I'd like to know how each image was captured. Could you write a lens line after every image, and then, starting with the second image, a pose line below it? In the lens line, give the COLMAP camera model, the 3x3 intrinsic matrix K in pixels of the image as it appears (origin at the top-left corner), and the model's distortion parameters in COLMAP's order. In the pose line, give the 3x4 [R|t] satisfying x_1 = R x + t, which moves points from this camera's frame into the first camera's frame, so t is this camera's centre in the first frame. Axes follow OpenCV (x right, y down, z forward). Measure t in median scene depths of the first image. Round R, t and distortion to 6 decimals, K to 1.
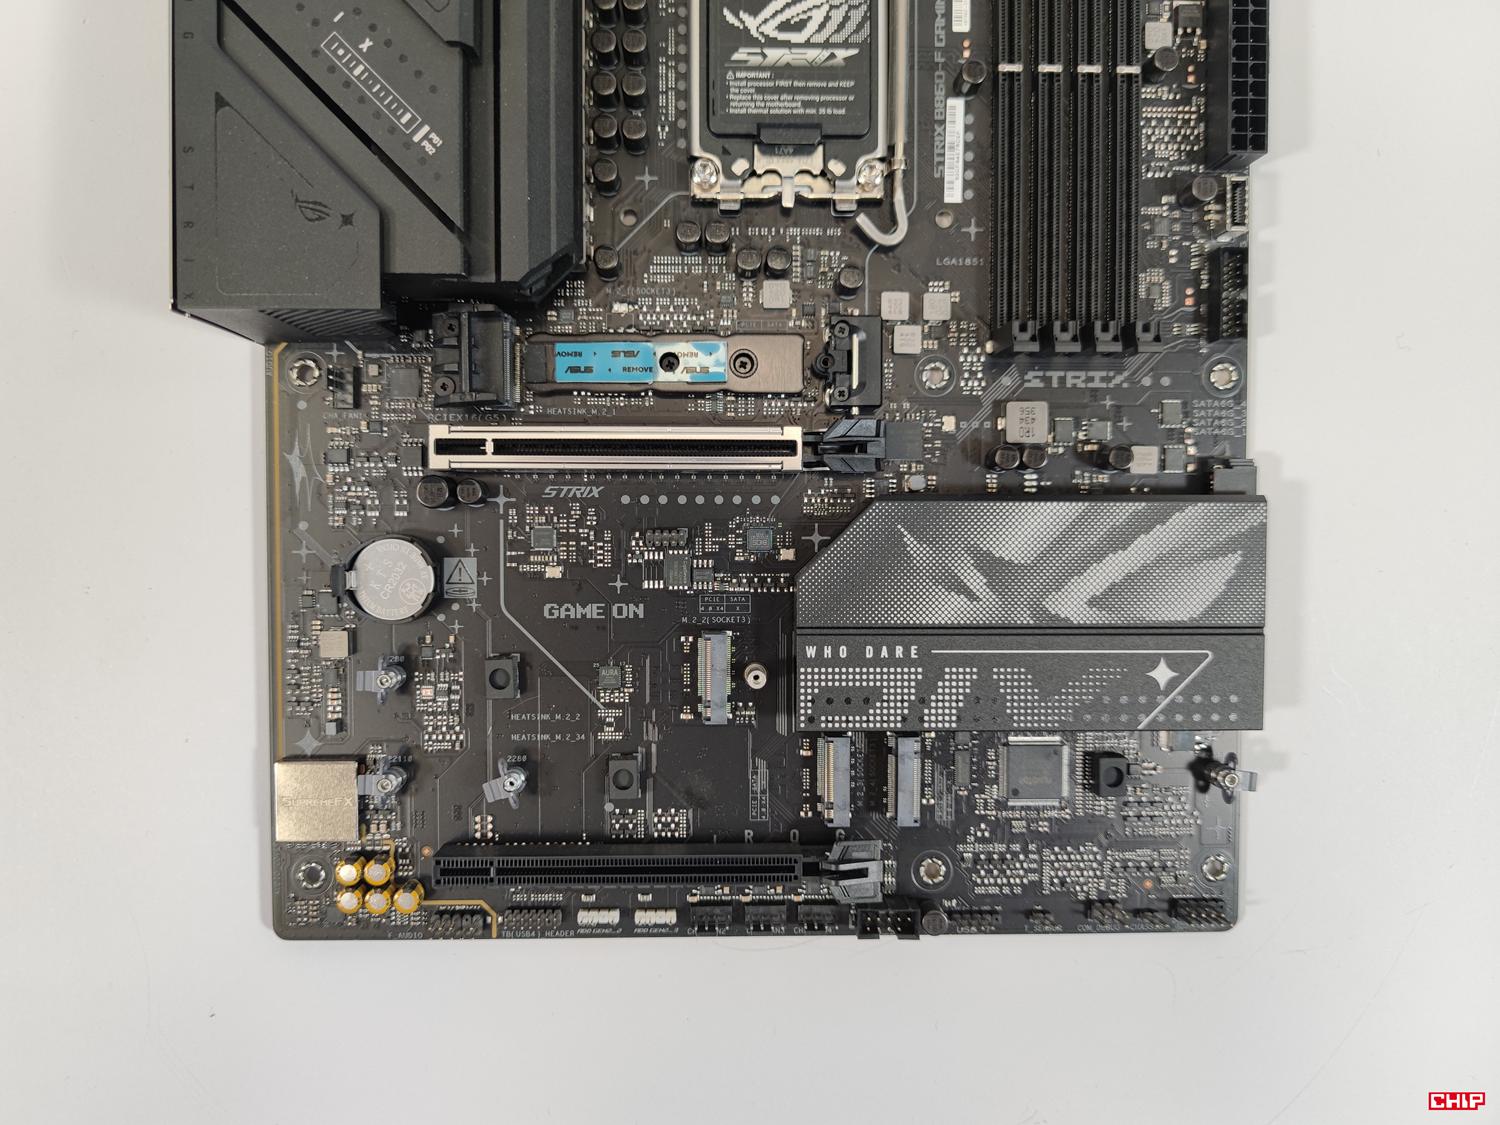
lens RADIAL K [[1112.6, 0, 750.0], [0, 1112.6, 562.5], [0, 0, 1]] dist [0.018151, -0.099165]
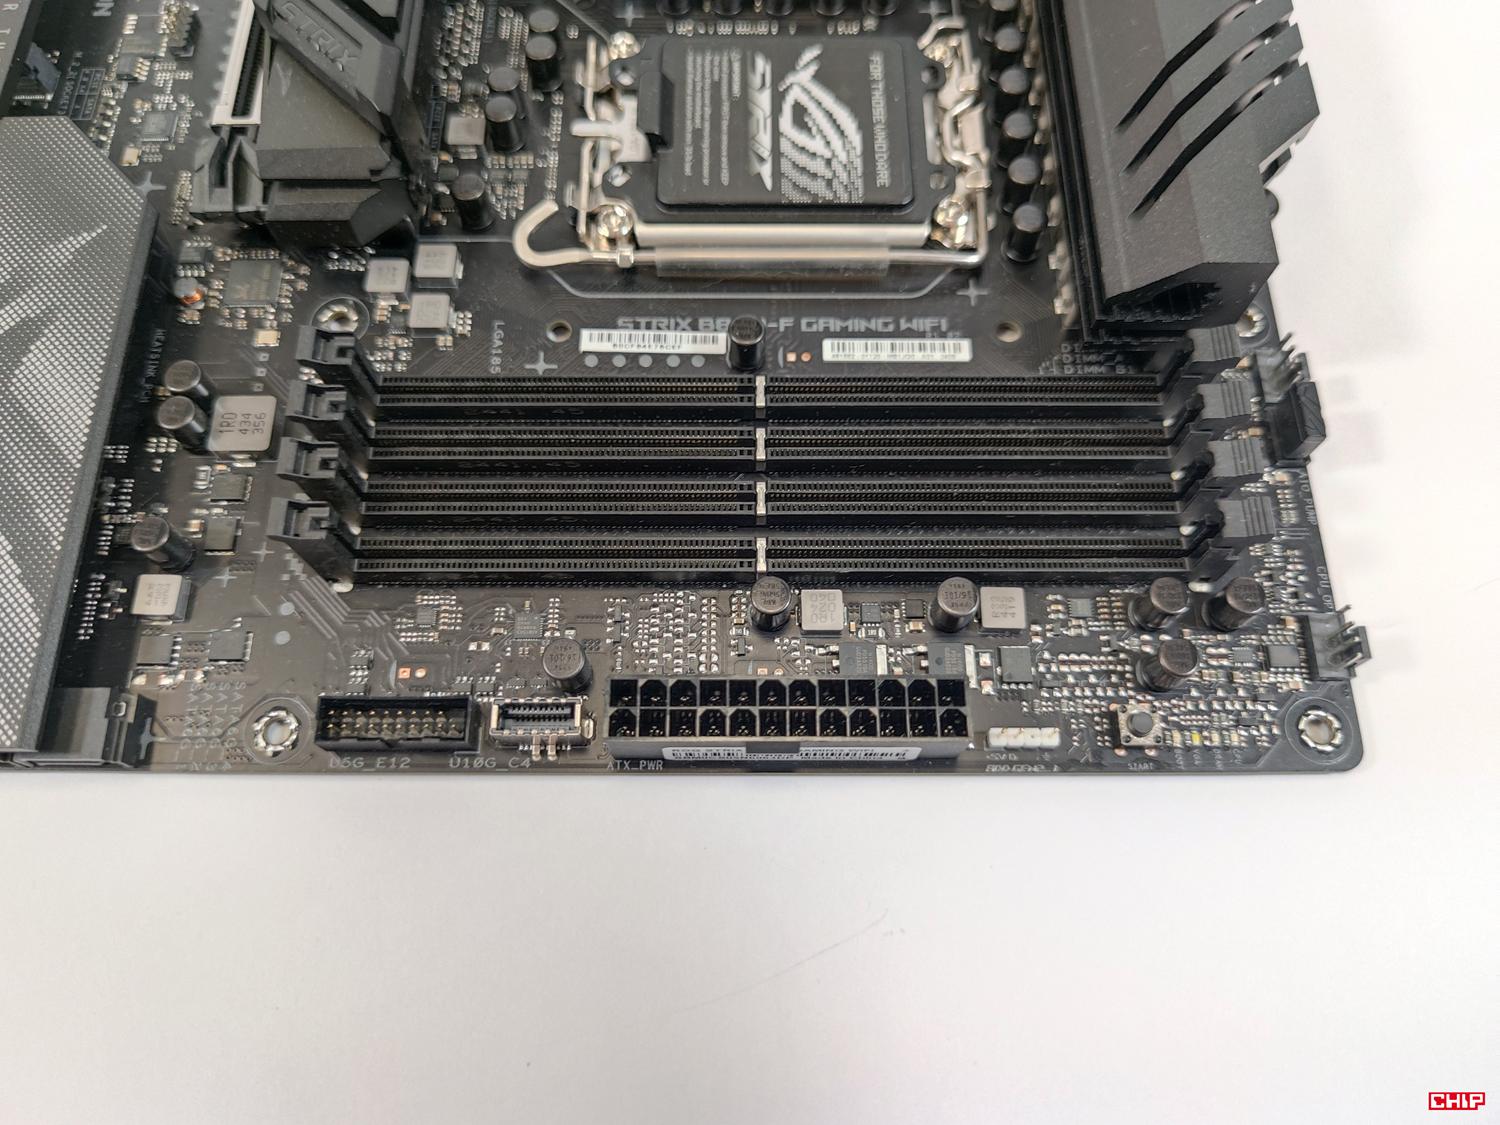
lens RADIAL K [[1161.4, 0, 750.0], [0, 1161.4, 562.5], [0, 0, 1]] dist [-0.007347, -0.060500]
pose [[0.001216, 0.921903, -0.387420, 0.594392], [-0.999342, -0.012921, -0.033882, -0.406994], [-0.036241, 0.387206, 0.921281, 0.376115]]
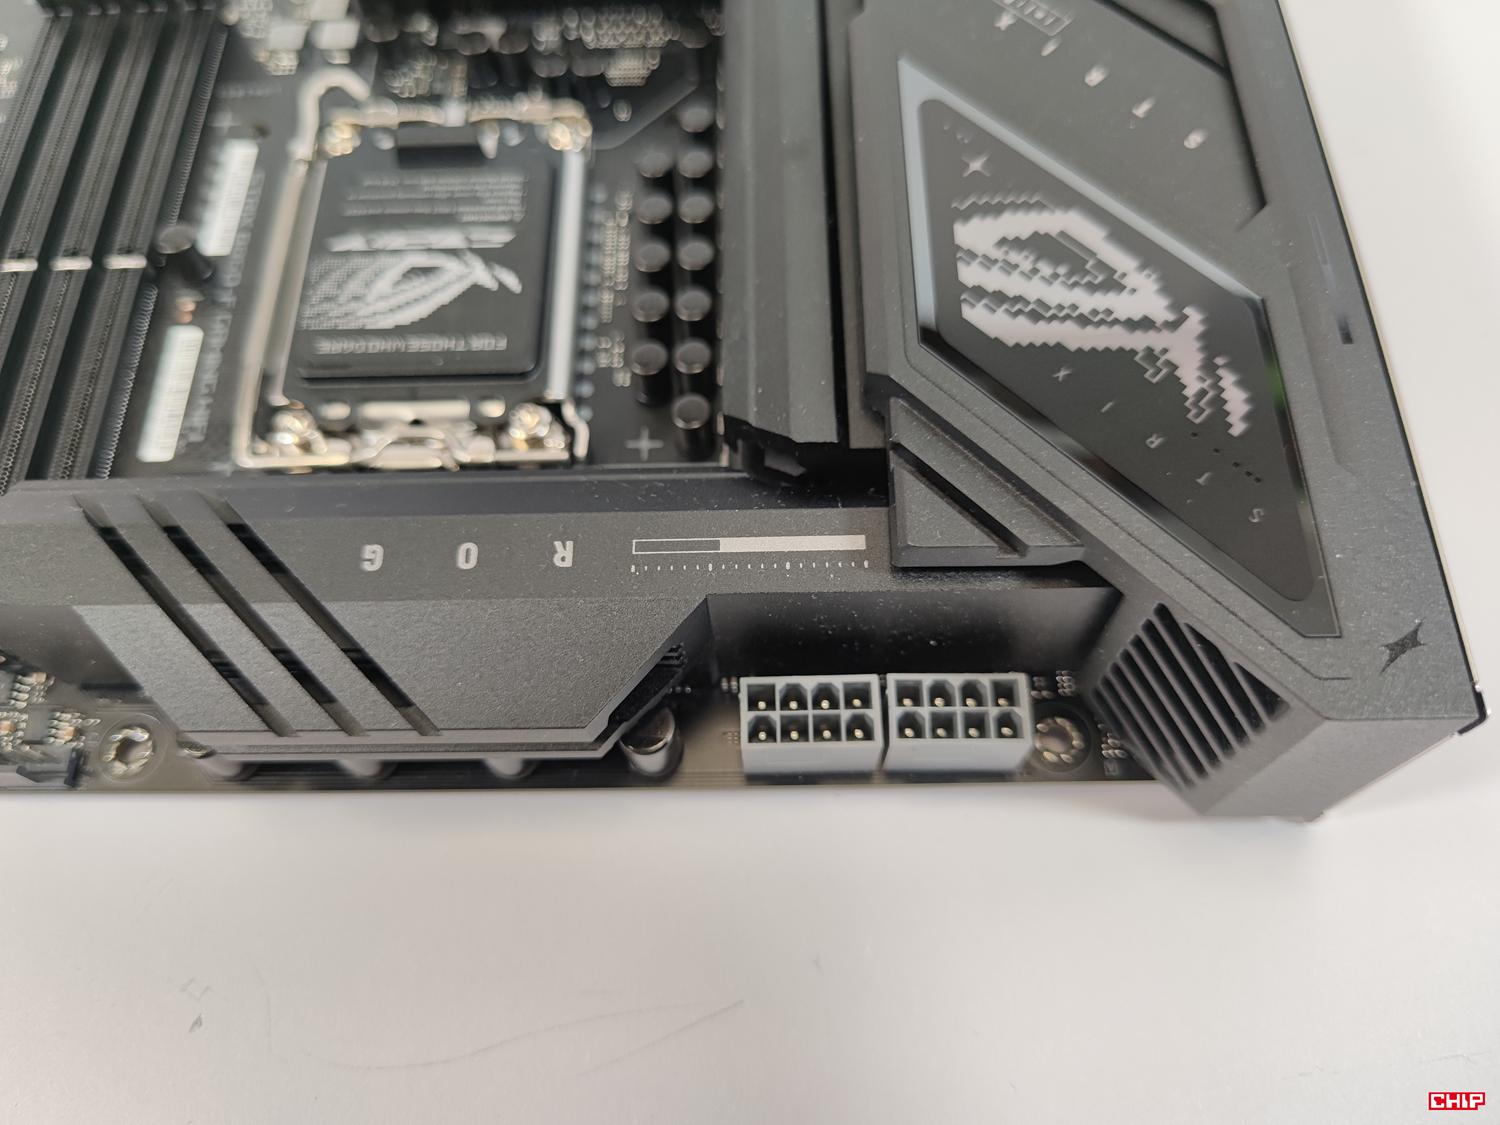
lens RADIAL K [[1112.6, 0, 750.0], [0, 1112.6, 562.5], [0, 0, 1]] dist [0.018151, -0.099165]
pose [[-0.999611, 0.000244, -0.027898, -0.139313], [-0.010733, -0.926367, 0.376469, -0.870517], [-0.025752, 0.376622, 0.926009, 0.406432]]
